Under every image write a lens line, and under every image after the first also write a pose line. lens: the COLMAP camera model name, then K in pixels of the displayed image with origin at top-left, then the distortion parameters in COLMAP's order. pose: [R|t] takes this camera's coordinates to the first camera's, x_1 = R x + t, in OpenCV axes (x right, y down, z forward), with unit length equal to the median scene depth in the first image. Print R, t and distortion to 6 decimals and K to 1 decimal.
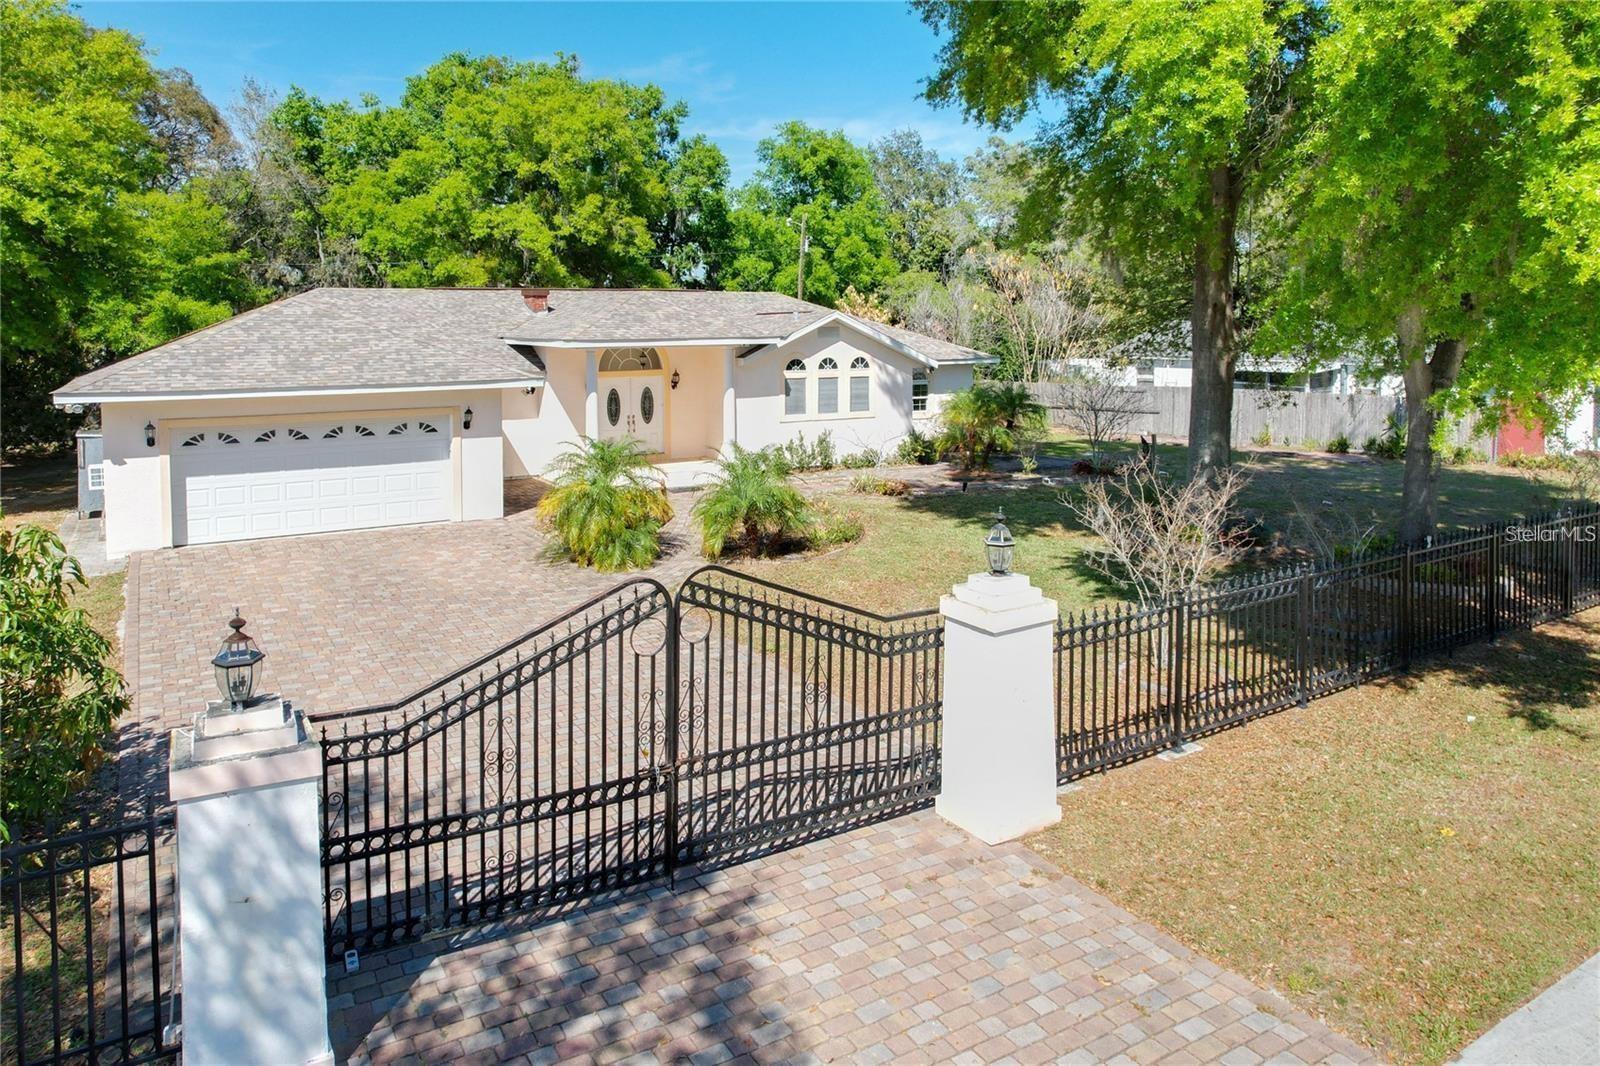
lens RADIAL K [[1061.8, 0, 781.5], [0, 1061.8, 347.5], [0, 0, 1]] dist [-0.052752, 0.047534]
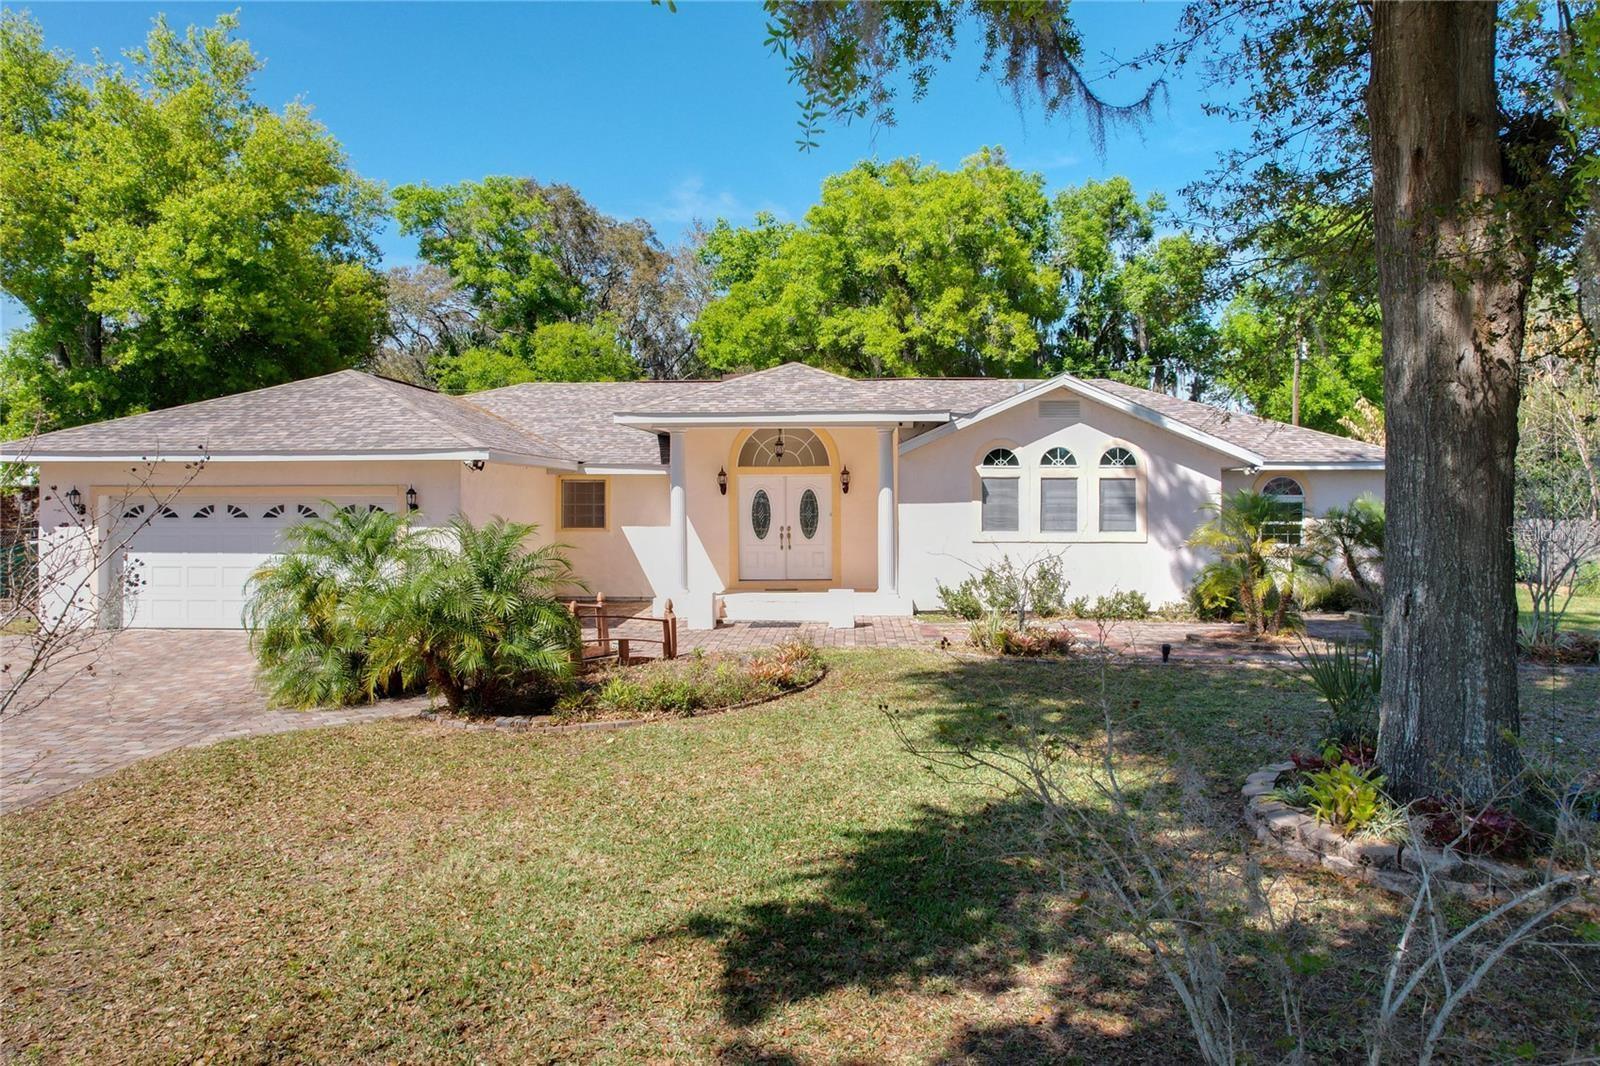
lens RADIAL K [[1046.3, 0, 807.5], [0, 1046.3, 486.0], [0, 0, 1]] dist [-0.047839, -0.000411]
pose [[0.839946, 0.000289, -0.542670, 0.181913], [-0.015212, 0.999619, -0.023012, 0.034881], [0.542457, 0.027584, 0.839630, 0.256908]]
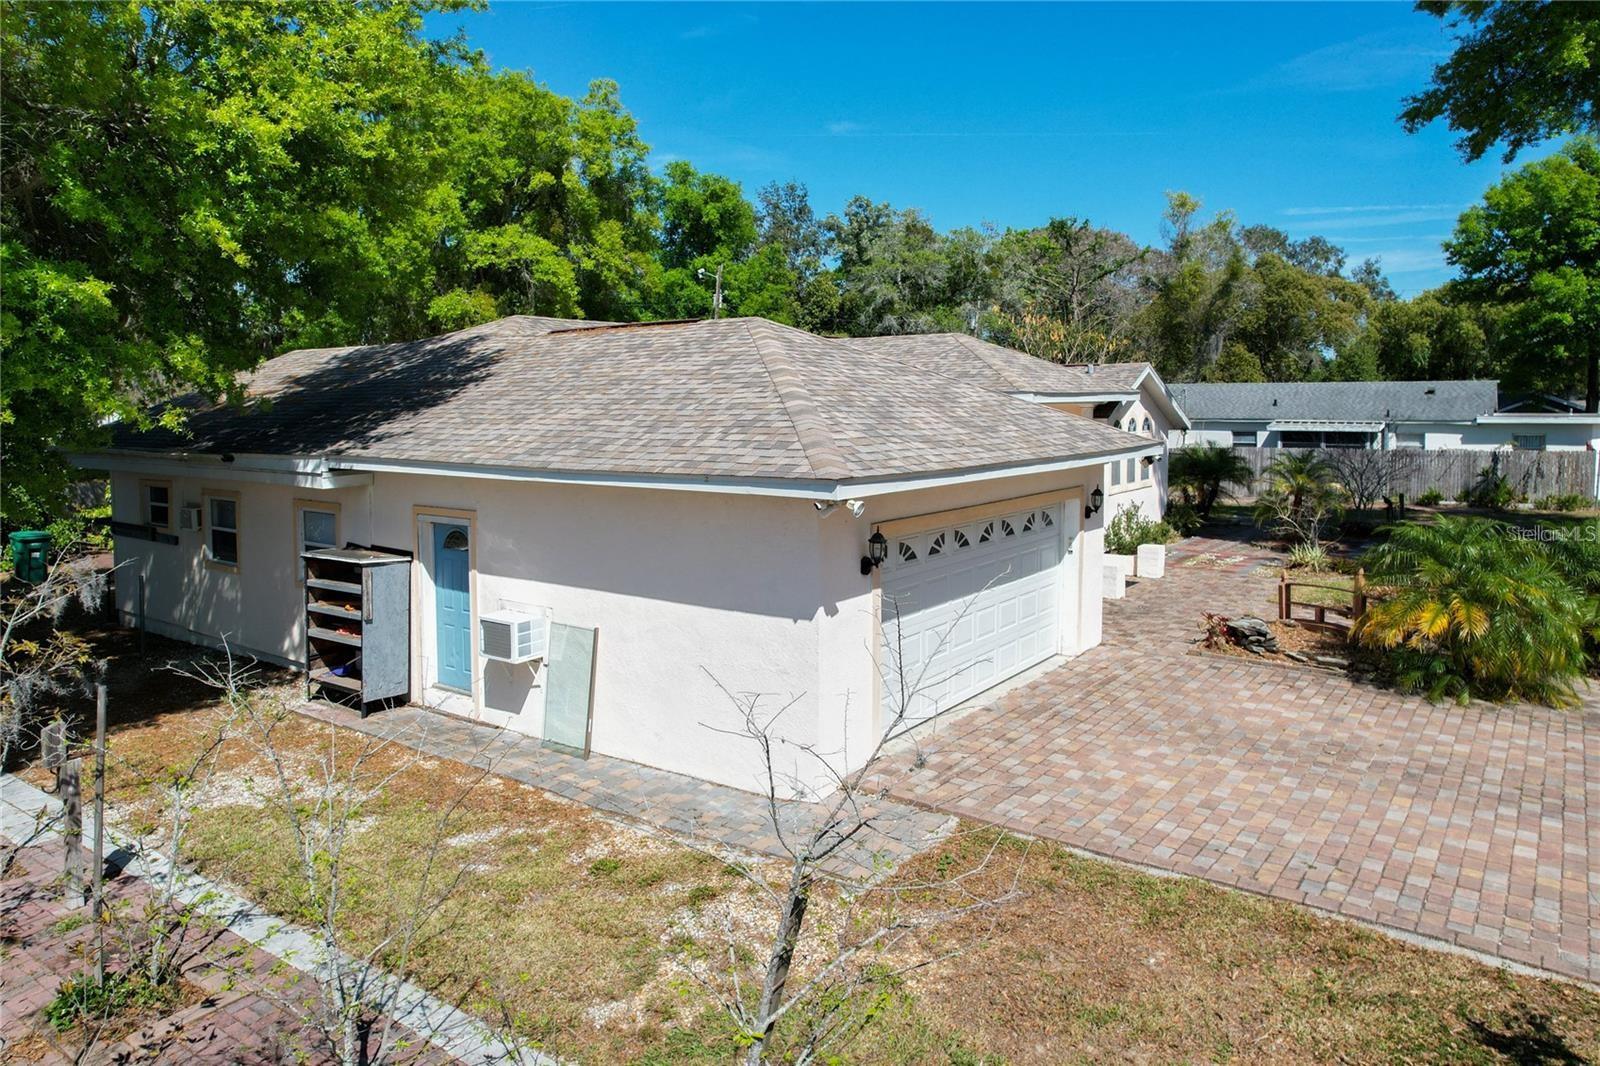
lens RADIAL K [[1040.6, 0, 800.2], [0, 1040.6, 451.6], [0, 0, 1]] dist [-0.078321, 0.053912]
pose [[0.921139, -0.017868, 0.388824, -0.367029], [0.005929, 0.999474, 0.031885, 0.005995], [-0.389189, -0.027065, 0.920760, 0.230495]]
